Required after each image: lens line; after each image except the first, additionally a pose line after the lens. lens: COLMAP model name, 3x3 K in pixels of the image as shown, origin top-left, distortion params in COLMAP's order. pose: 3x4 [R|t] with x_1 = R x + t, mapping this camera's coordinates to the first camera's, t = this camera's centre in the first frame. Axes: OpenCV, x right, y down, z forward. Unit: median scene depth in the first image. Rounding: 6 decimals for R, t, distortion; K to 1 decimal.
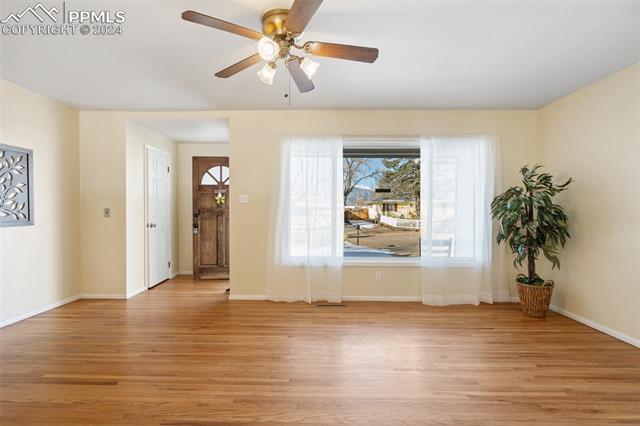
lens RADIAL K [[293.8, 0, 318.8], [0, 293.8, 213.5], [0, 0, 1]] dist [-0.005484, 0.003249]
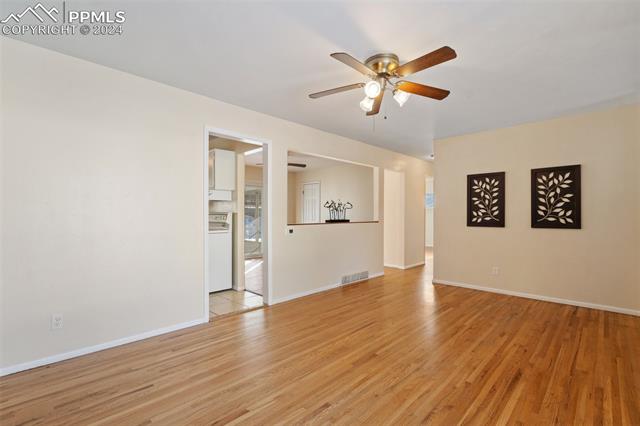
lens RADIAL K [[293.8, 0, 319.3], [0, 293.8, 217.2], [0, 0, 1]] dist [-0.005484, 0.003249]
pose [[-0.688204, -0.000932, -0.725516, 0.527629], [-0.011667, 0.999884, 0.009783, -0.005049], [0.725423, 0.015198, -0.688136, 0.927896]]
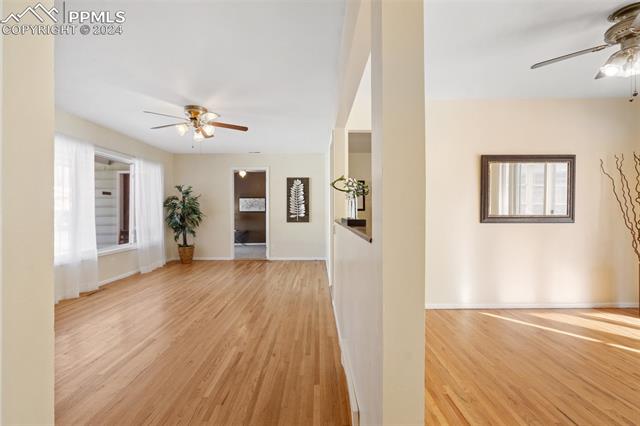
lens RADIAL K [[293.8, 0, 316.7], [0, 293.8, 208.2], [0, 0, 1]] dist [-0.005484, 0.003249]
pose [[-0.017154, 0.003097, 0.999848, -1.114400], [0.010875, 0.999937, -0.002911, -0.002443], [-0.999794, 0.010823, -0.017187, 0.151850]]
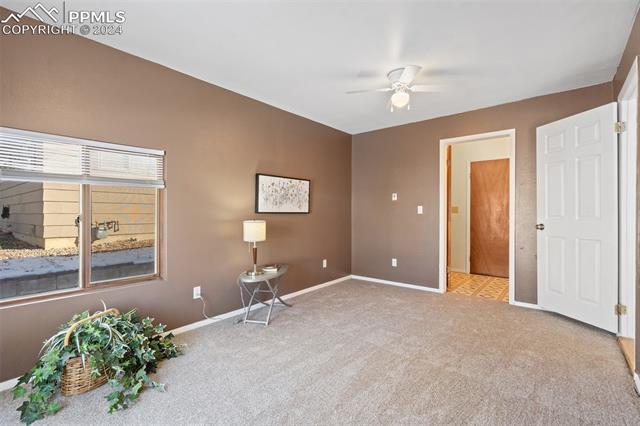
lens RADIAL K [[293.8, 0, 321.1], [0, 293.8, 213.8], [0, 0, 1]] dist [-0.005484, 0.003249]
pose [[-0.777765, -0.014789, 0.628381, 0.892030], [-0.001412, 0.999762, 0.021782, -0.006310], [-0.628553, 0.016054, -0.777601, 1.457067]]
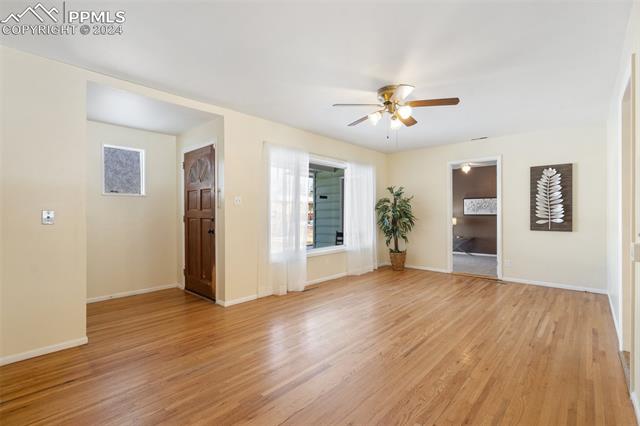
lens RADIAL K [[293.8, 0, 319.1], [0, 293.8, 212.6], [0, 0, 1]] dist [-0.005484, 0.003249]
pose [[0.662086, -0.001464, 0.749427, -0.853406], [0.009377, 0.999936, -0.006331, -0.000664], [-0.749369, 0.011220, 0.662057, 0.149675]]
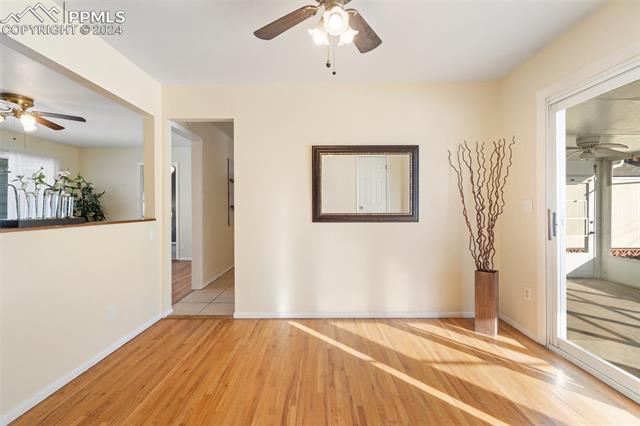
lens RADIAL K [[293.8, 0, 317.5], [0, 293.8, 207.0], [0, 0, 1]] dist [-0.005484, 0.003249]
pose [[-0.009907, 0.000684, 0.999951, -1.022458], [0.010760, 0.999942, -0.000578, 0.005314], [-0.999893, 0.010754, -0.009914, -0.394639]]
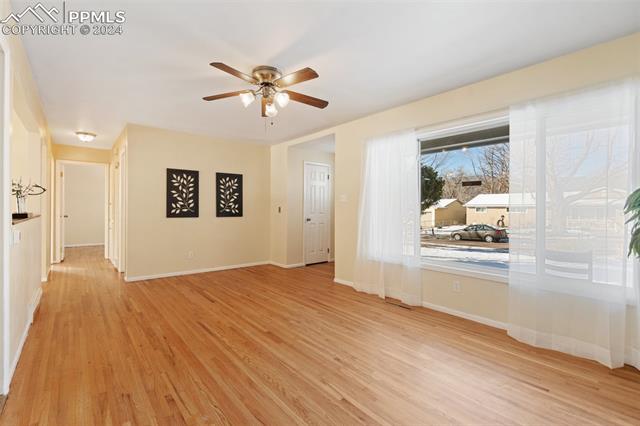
lens RADIAL K [[293.8, 0, 315.5], [0, 293.8, 205.3], [0, 0, 1]] dist [-0.005484, 0.003249]
pose [[0.648883, -0.010370, -0.760817, 0.605151], [-0.011469, 0.999660, -0.023408, 0.007564], [0.760801, 0.023915, 0.648544, 0.153614]]
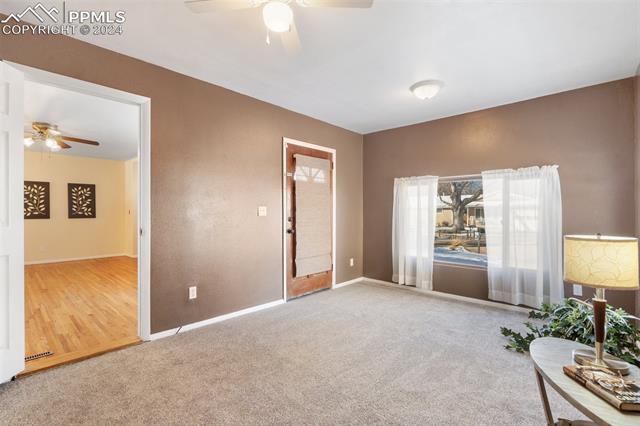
lens RADIAL K [[293.8, 0, 313.7], [0, 293.8, 212.1], [0, 0, 1]] dist [-0.005484, 0.003249]
pose [[0.741111, -0.003230, -0.671375, 1.581281], [-0.003612, 0.999955, -0.008799, 0.008486], [0.671373, 0.008946, 0.741066, 0.402868]]
